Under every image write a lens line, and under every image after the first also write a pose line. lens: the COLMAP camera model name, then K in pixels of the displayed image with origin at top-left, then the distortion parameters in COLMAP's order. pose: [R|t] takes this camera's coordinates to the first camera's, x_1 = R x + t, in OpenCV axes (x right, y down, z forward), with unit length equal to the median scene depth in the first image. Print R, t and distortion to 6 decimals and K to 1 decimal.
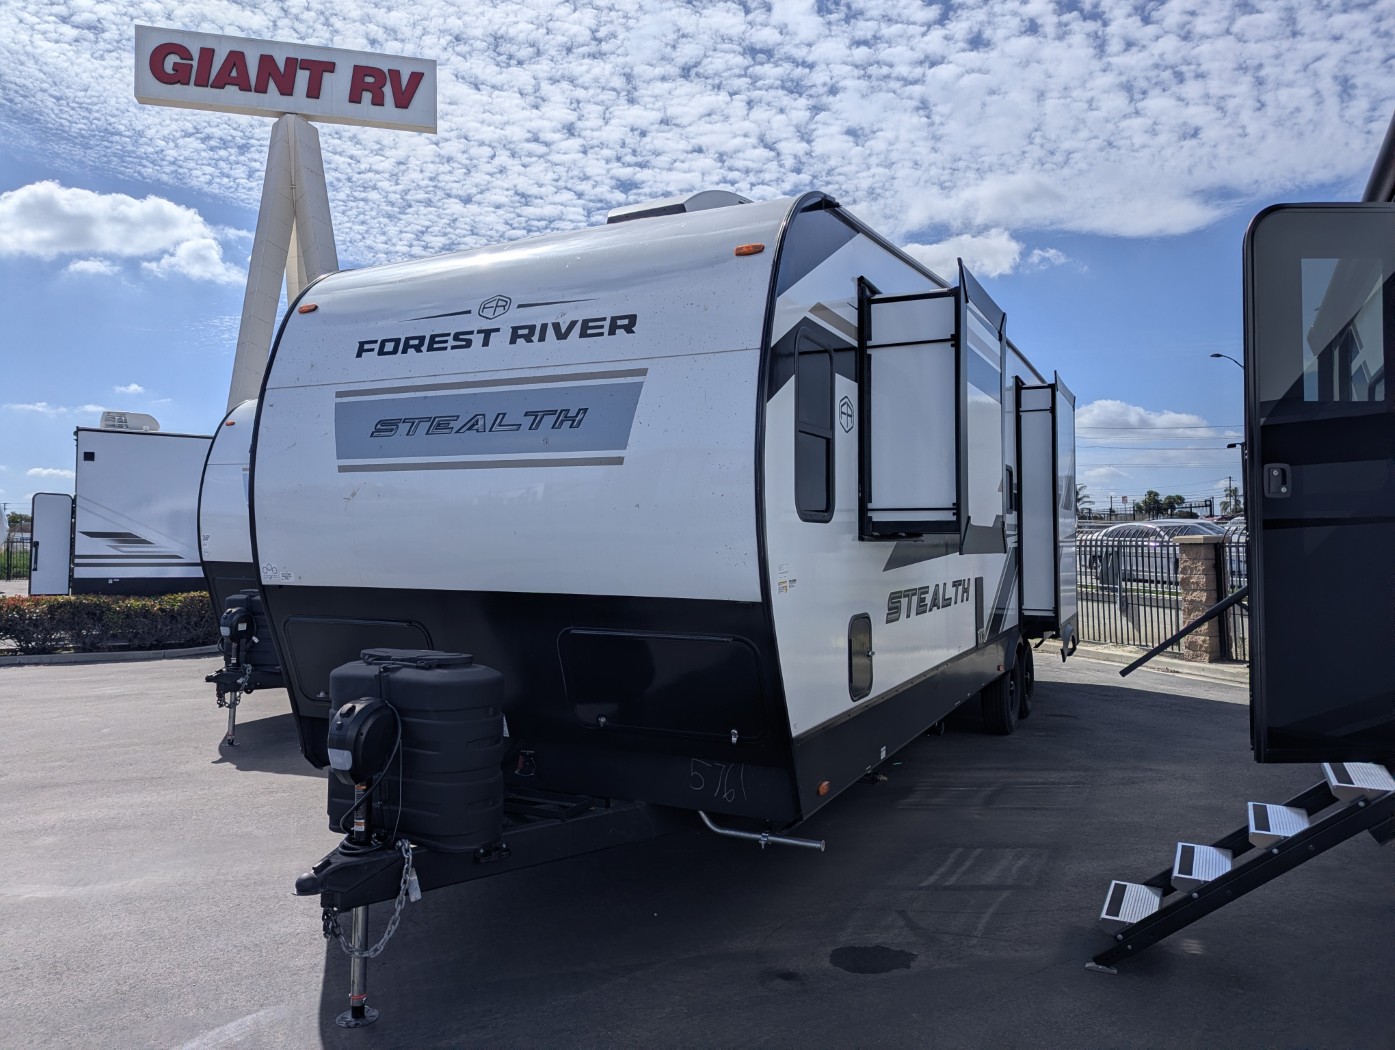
lens RADIAL K [[1000.4, 0, 704.0], [0, 1000.4, 523.2], [0, 0, 1]] dist [0.021859, 0.000309]
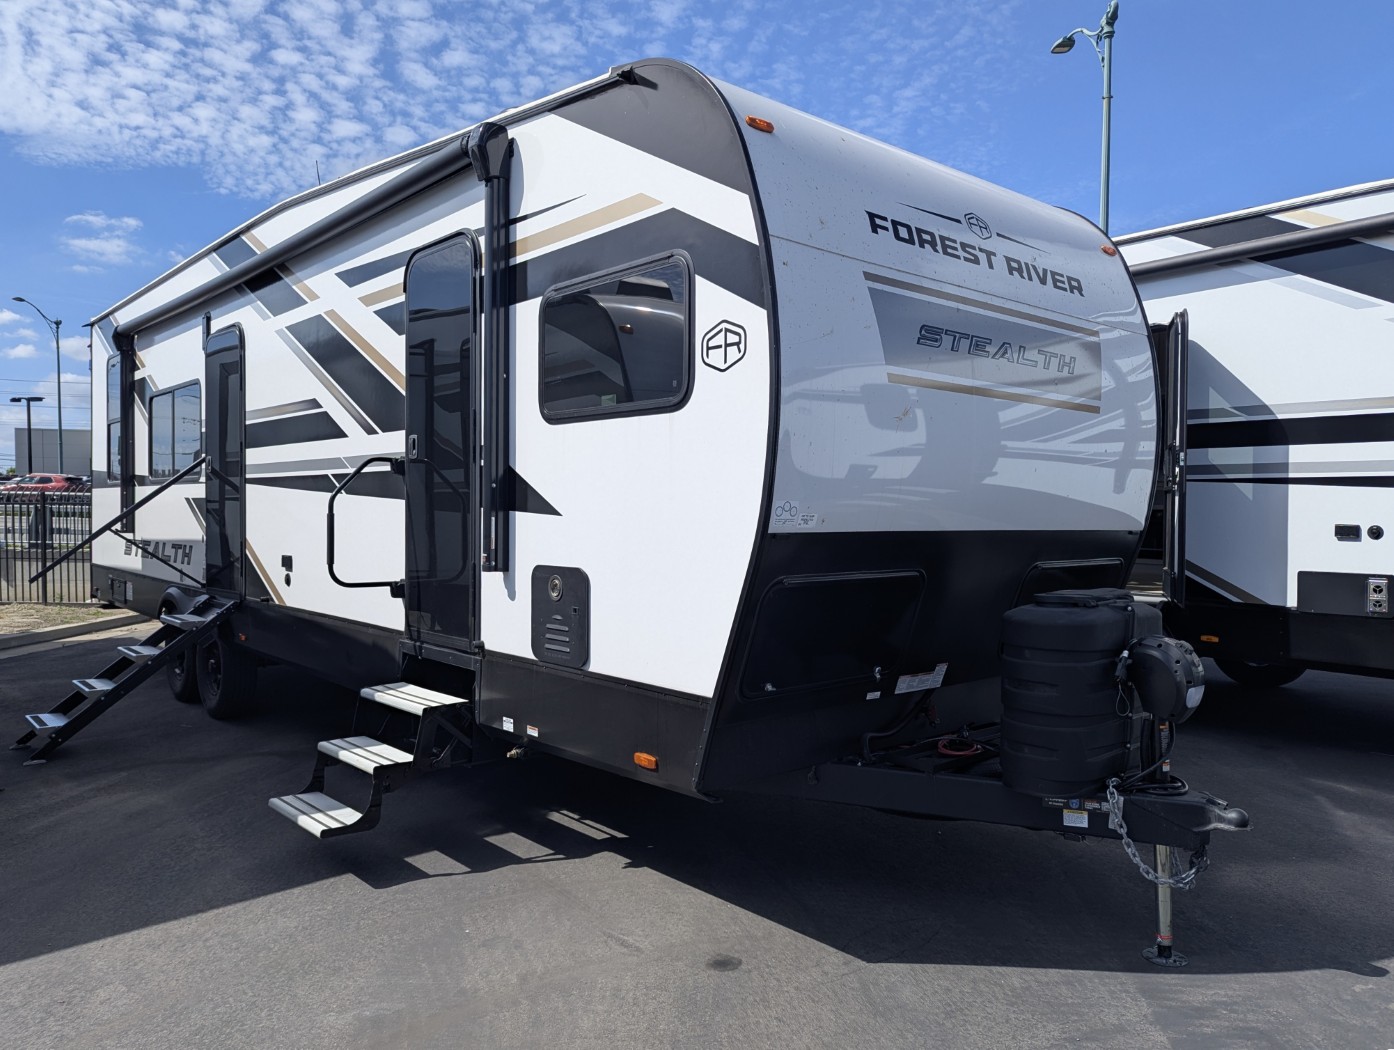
lens RADIAL K [[999.6, 0, 703.4], [0, 999.6, 520.5], [0, 0, 1]] dist [0.021859, 0.000309]
pose [[0.404927, -0.005007, 0.914335, -1.141036], [-0.024234, 0.999575, 0.016207, 0.046997], [-0.914028, -0.028721, 0.404634, 0.833011]]
